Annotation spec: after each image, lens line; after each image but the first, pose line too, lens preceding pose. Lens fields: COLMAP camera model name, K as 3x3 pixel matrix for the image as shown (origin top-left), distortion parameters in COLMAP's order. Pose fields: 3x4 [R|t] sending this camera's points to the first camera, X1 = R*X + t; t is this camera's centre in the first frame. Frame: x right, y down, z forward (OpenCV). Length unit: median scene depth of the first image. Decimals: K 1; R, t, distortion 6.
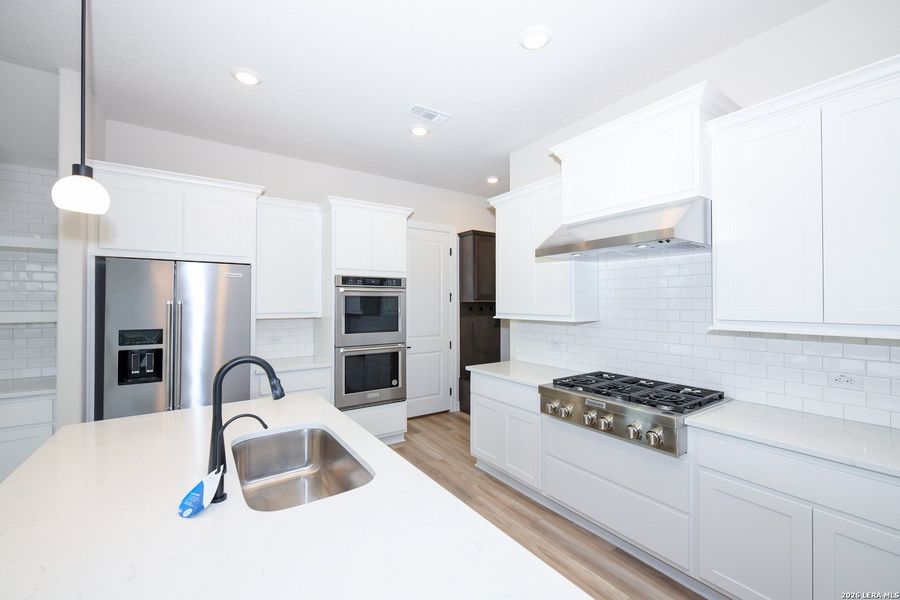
lens RADIAL K [[365.6, 0, 452.2], [0, 365.6, 298.8], [0, 0, 1]] dist [0.001689, -0.000263]
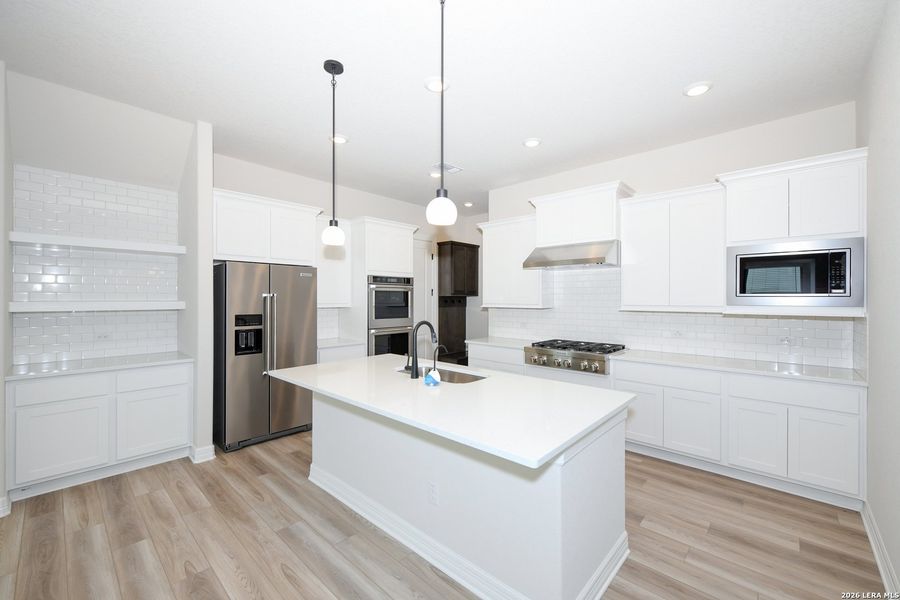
lens RADIAL K [[365.6, 0, 446.9], [0, 365.6, 299.8], [0, 0, 1]] dist [0.001689, -0.000263]
pose [[0.976274, 0.001600, 0.216532, -0.335415], [-0.004879, 0.999881, 0.014610, 0.004812], [-0.216483, -0.015320, 0.976166, -0.378198]]
